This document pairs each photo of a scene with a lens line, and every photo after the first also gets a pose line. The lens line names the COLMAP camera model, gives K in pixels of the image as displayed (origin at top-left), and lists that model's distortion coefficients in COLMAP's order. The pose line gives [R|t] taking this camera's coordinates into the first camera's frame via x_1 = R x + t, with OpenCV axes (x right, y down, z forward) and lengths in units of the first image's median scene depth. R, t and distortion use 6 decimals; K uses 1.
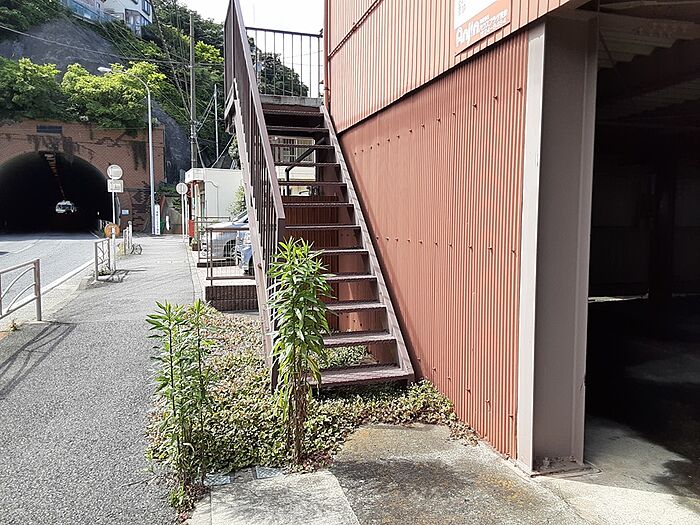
lens RADIAL K [[566.8, 0, 353.6], [0, 566.8, 262.0], [0, 0, 1]] dist [0.117402, -0.167000]
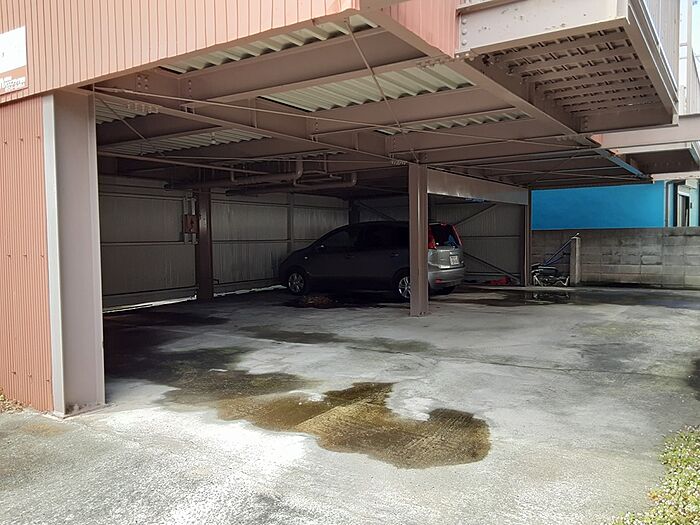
lens RADIAL K [[566.8, 0, 353.6], [0, 566.8, 262.0], [0, 0, 1]] dist [0.117402, -0.167000]
pose [[0.761913, -0.043363, 0.646226, -0.039864], [0.061862, 0.998067, -0.005964, 0.048093], [-0.644719, 0.044521, 0.763122, -0.497756]]
